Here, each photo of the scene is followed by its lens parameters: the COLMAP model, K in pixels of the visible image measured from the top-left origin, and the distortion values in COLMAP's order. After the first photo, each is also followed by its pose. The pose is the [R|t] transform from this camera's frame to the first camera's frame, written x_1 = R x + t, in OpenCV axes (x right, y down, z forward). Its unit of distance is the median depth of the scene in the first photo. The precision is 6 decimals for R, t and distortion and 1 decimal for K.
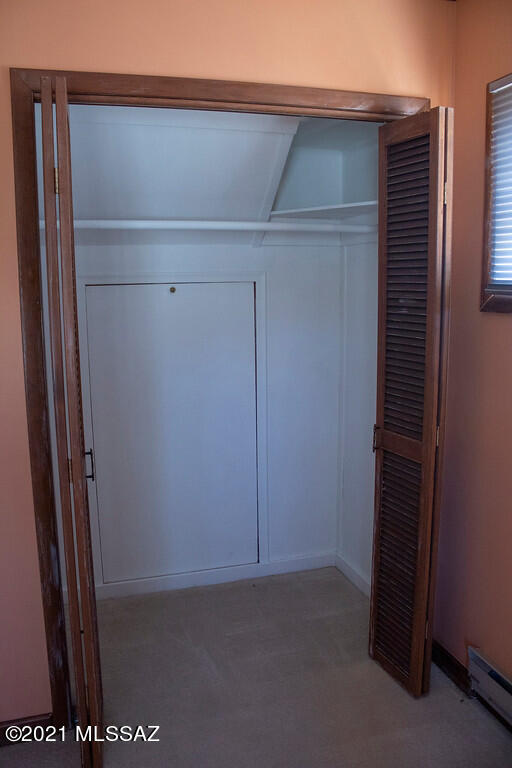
lens RADIAL K [[620.6, 0, 246.7], [0, 620.6, 371.0], [0, 0, 1]] dist [-0.171054, 0.145103]
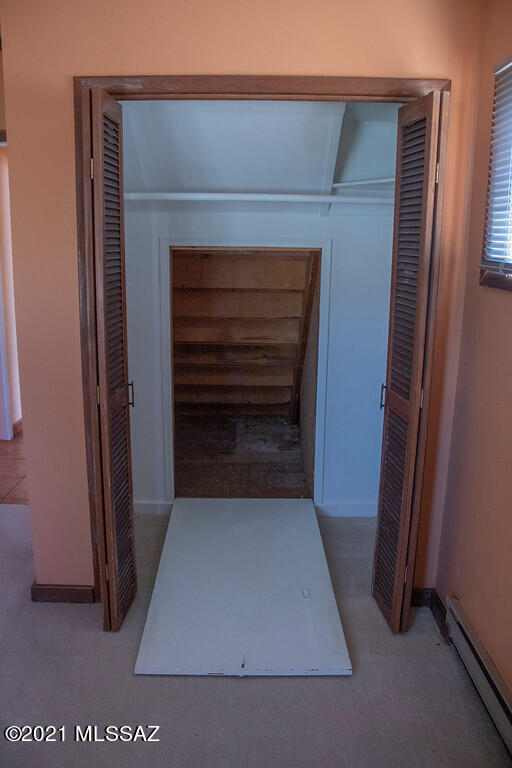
lens RADIAL K [[620.6, 0, 246.7], [0, 620.6, 371.0], [0, 0, 1]] dist [-0.171054, 0.145103]
pose [[0.957020, 0.083608, -0.277711, 0.302063], [-0.064781, 0.994978, 0.076309, -0.004290], [0.282696, -0.055039, 0.957629, -0.127199]]
